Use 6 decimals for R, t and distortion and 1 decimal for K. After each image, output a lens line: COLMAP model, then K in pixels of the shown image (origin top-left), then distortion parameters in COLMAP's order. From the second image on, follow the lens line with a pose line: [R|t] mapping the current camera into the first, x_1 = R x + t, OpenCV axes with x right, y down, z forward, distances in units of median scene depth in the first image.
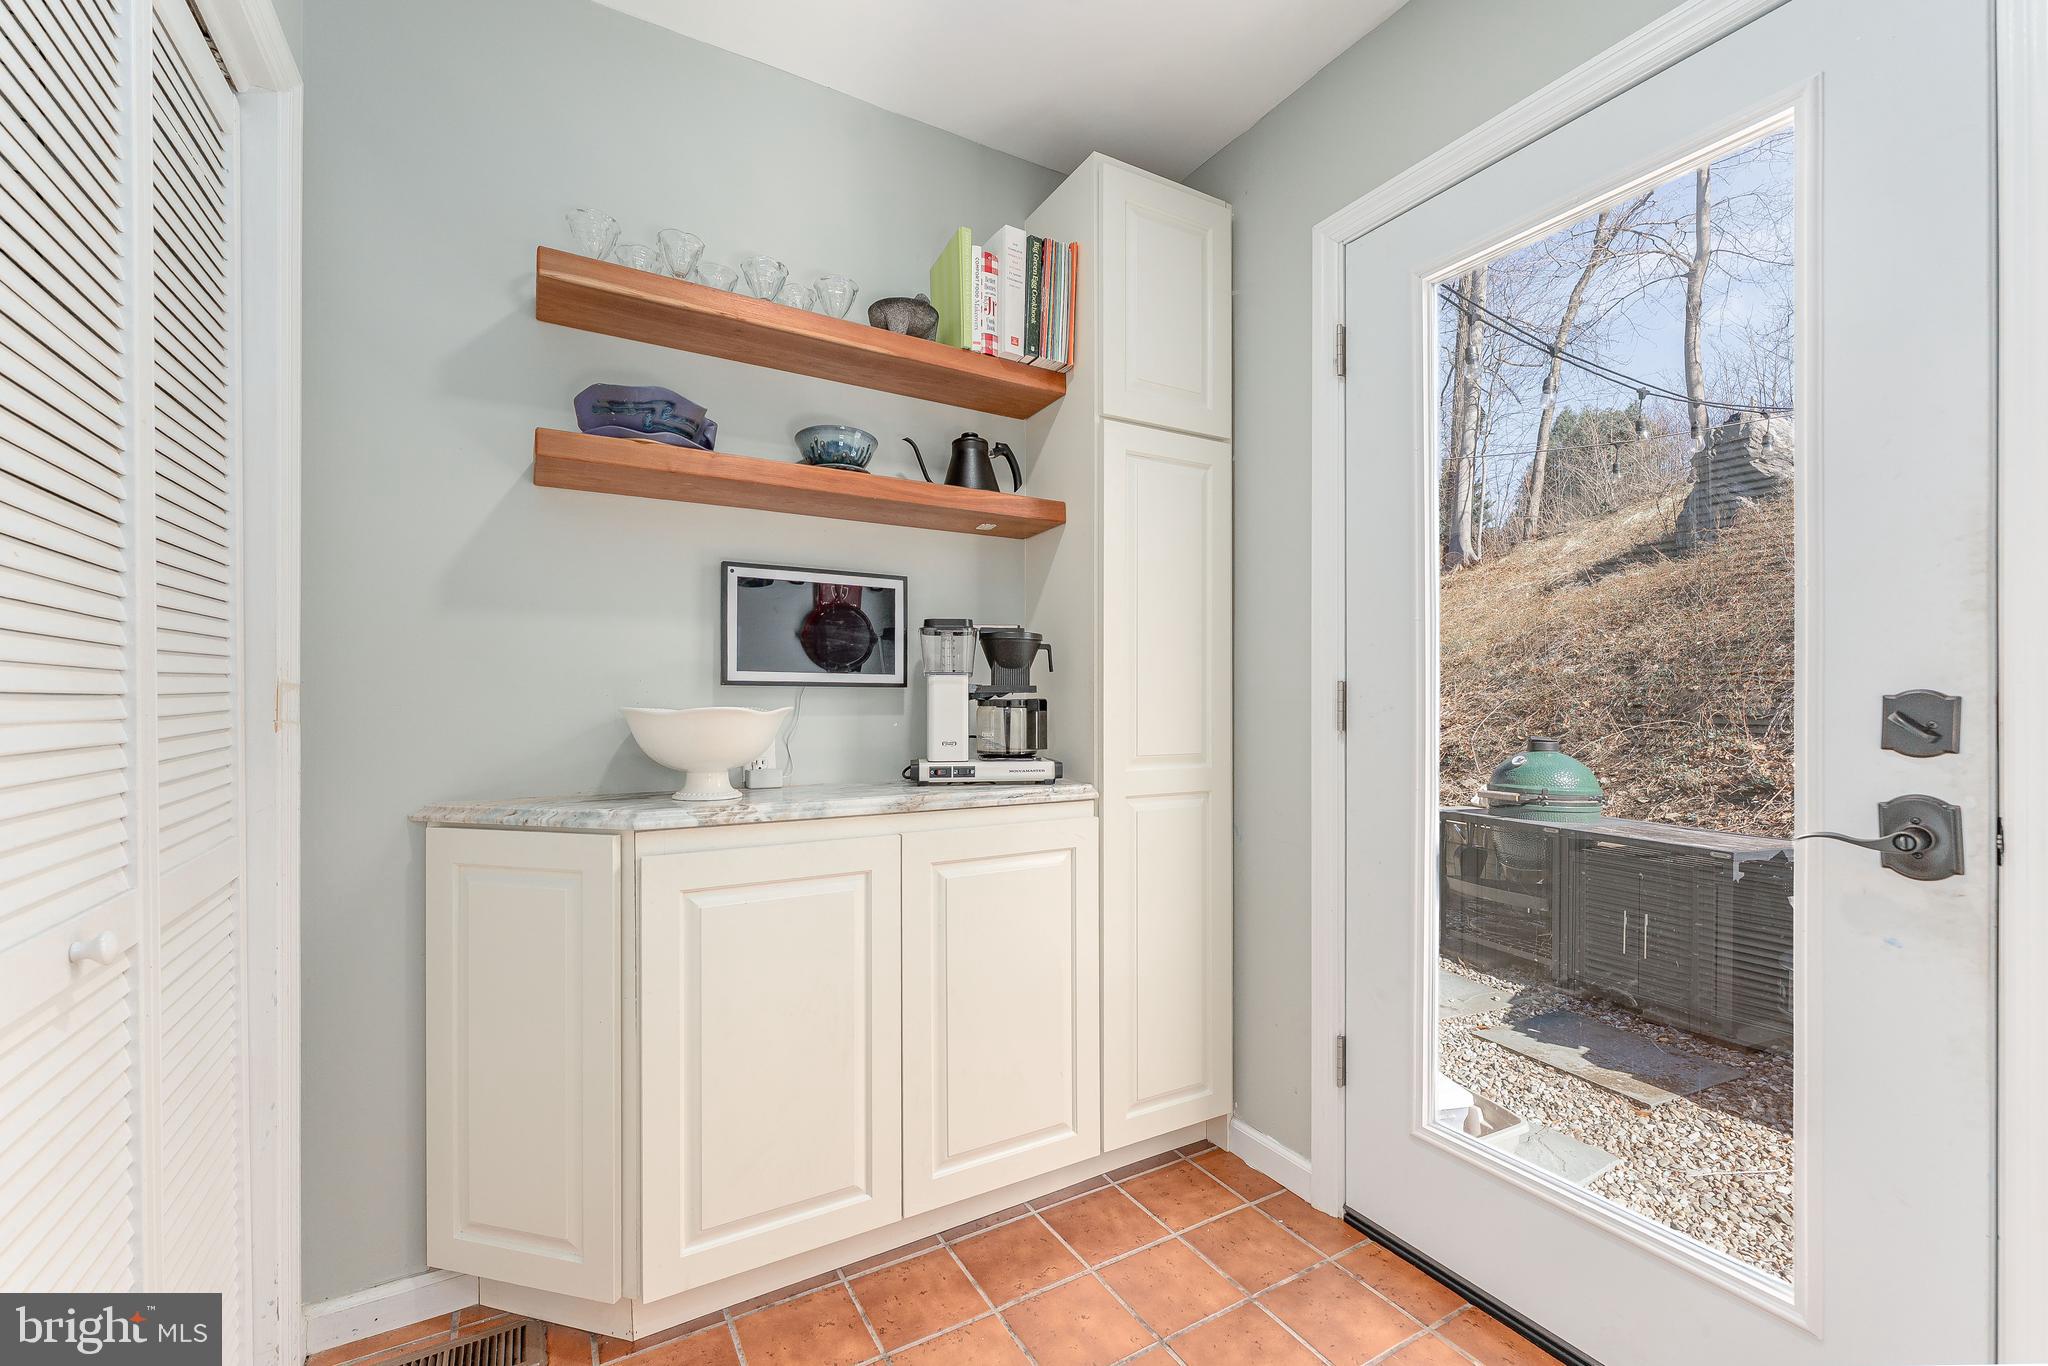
lens RADIAL K [[837.4, 0, 1021.3], [0, 837.4, 693.7], [0, 0, 1]] dist [-0.003313, -0.000141]
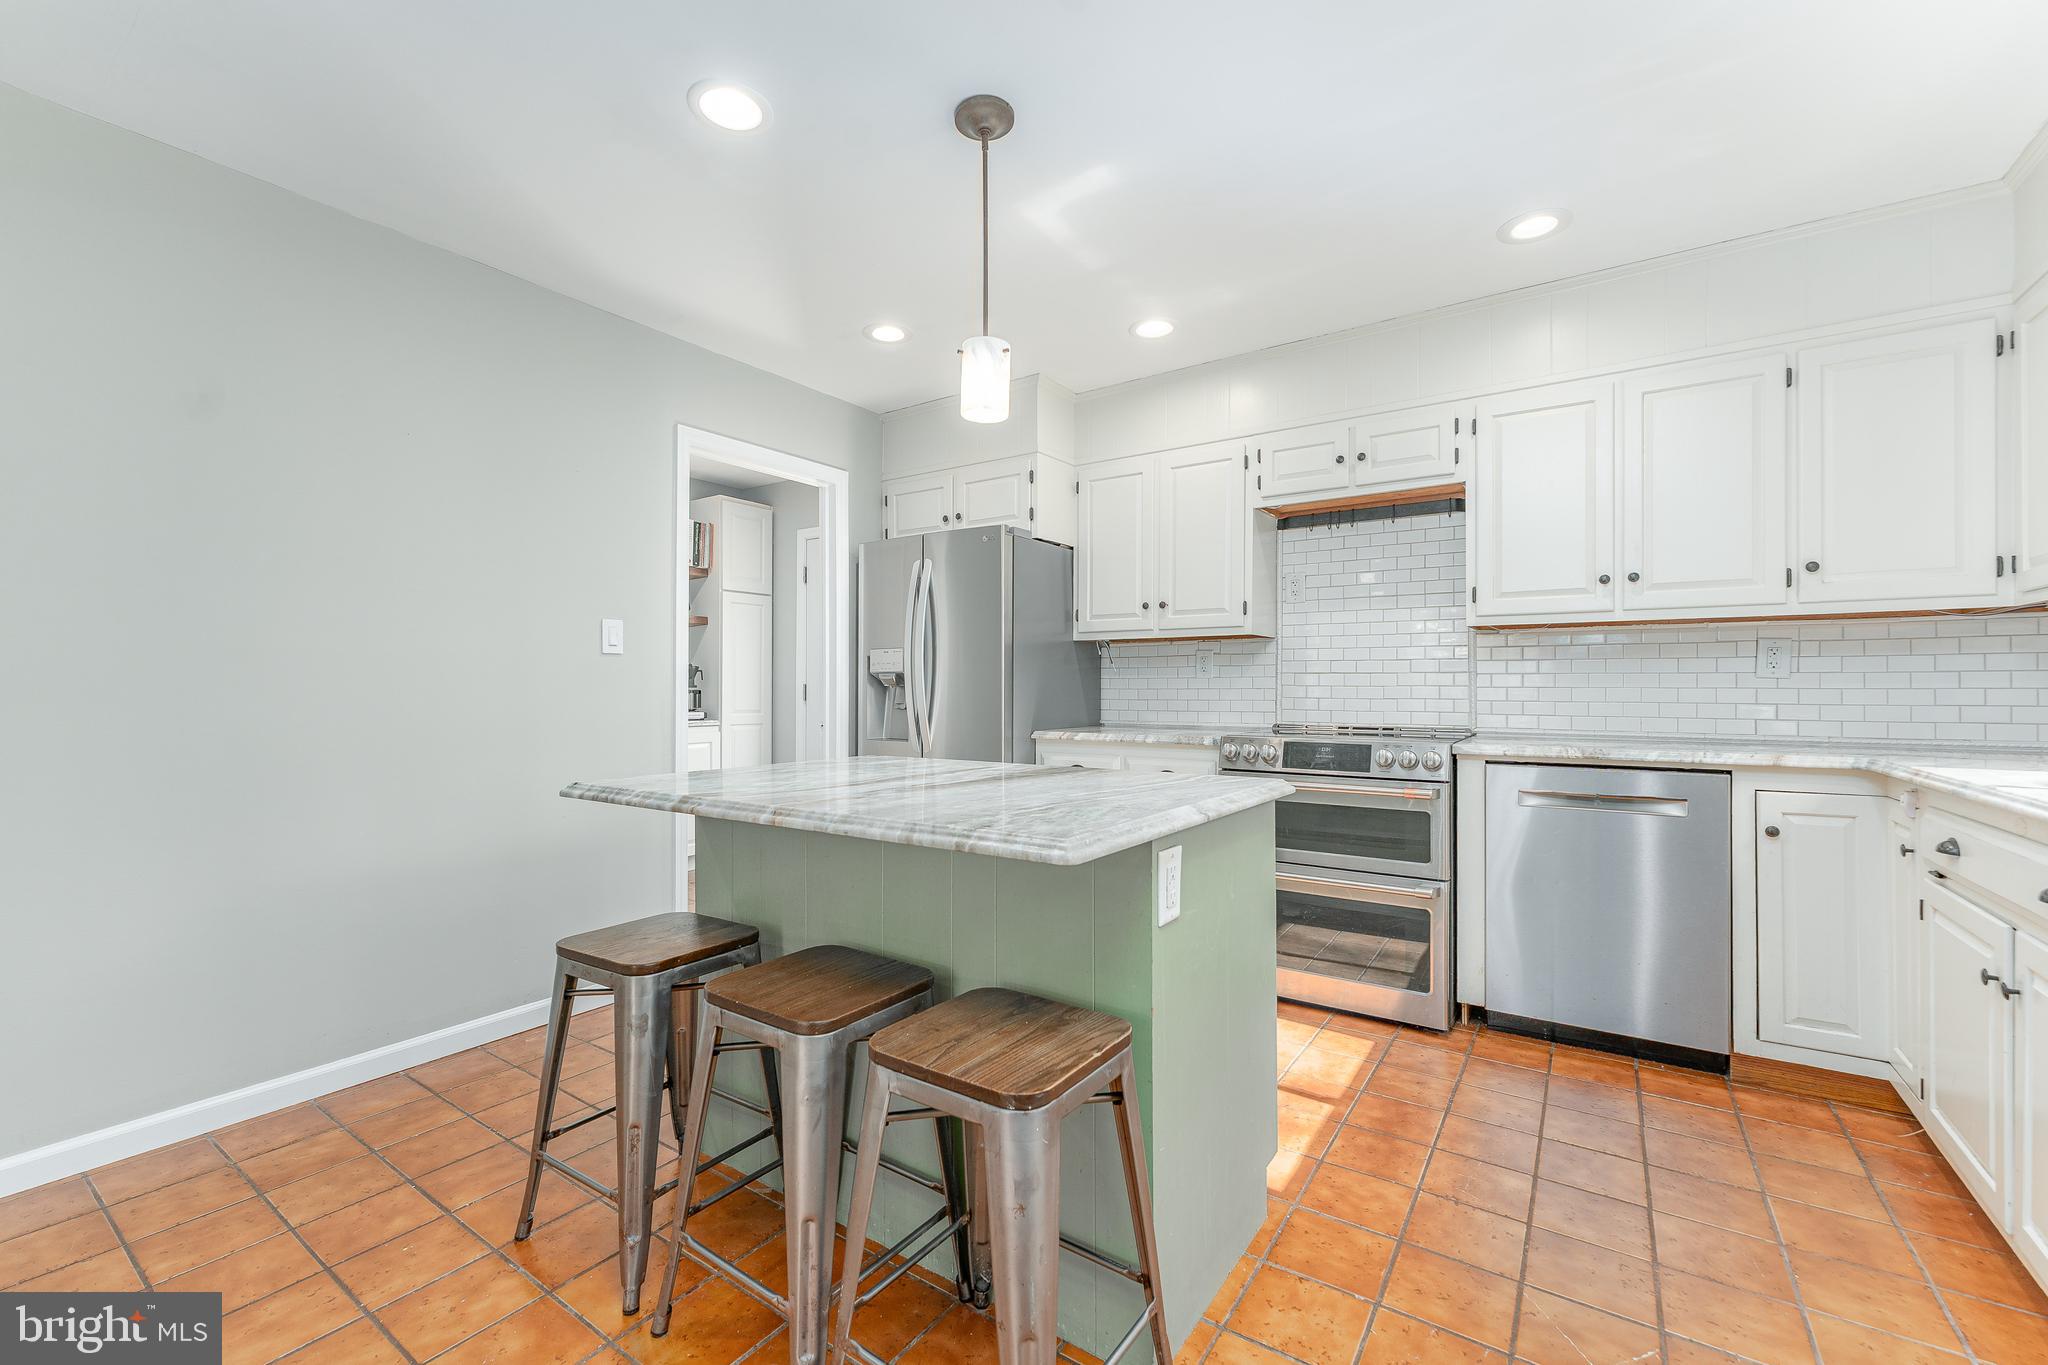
lens RADIAL K [[837.4, 0, 1017.0], [0, 837.4, 677.2], [0, 0, 1]] dist [-0.003313, -0.000141]
pose [[0.904935, 0.003222, 0.425537, -0.201174], [0.002483, 0.999914, -0.012851, 0.002689], [-0.425542, 0.012686, 0.904850, -1.946052]]
